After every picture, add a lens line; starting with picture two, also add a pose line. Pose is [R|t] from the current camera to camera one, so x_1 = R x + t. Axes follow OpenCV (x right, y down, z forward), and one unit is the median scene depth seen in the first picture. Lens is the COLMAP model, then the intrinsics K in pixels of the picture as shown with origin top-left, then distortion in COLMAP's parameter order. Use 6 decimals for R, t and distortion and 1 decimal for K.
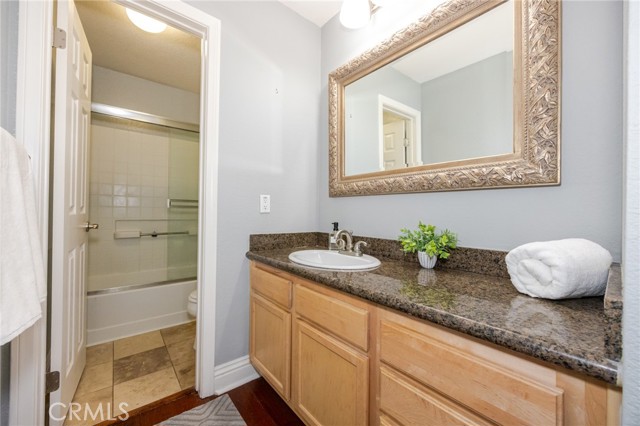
lens RADIAL K [[252.9, 0, 313.0], [0, 252.9, 209.9], [0, 0, 1]] dist [-0.000918, -0.000027]
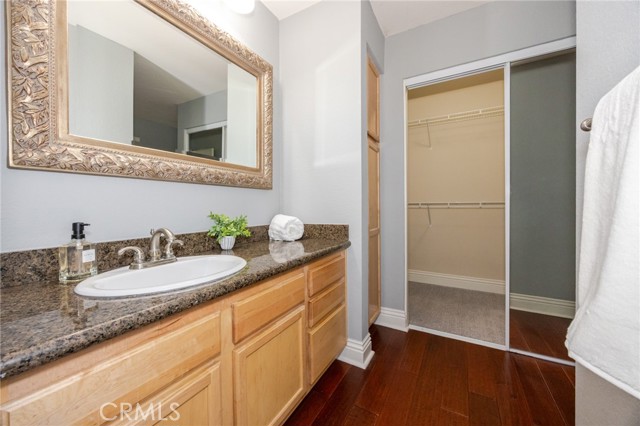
lens RADIAL K [[249.6, 0, 319.5], [0, 249.6, 206.9], [0, 0, 1]] dist [-0.000495, -0.000005]
pose [[-0.375575, -0.019057, 0.926596, -0.731101], [-0.006676, 0.999818, 0.017857, 0.006686], [-0.926768, 0.000520, -0.375634, 0.953621]]
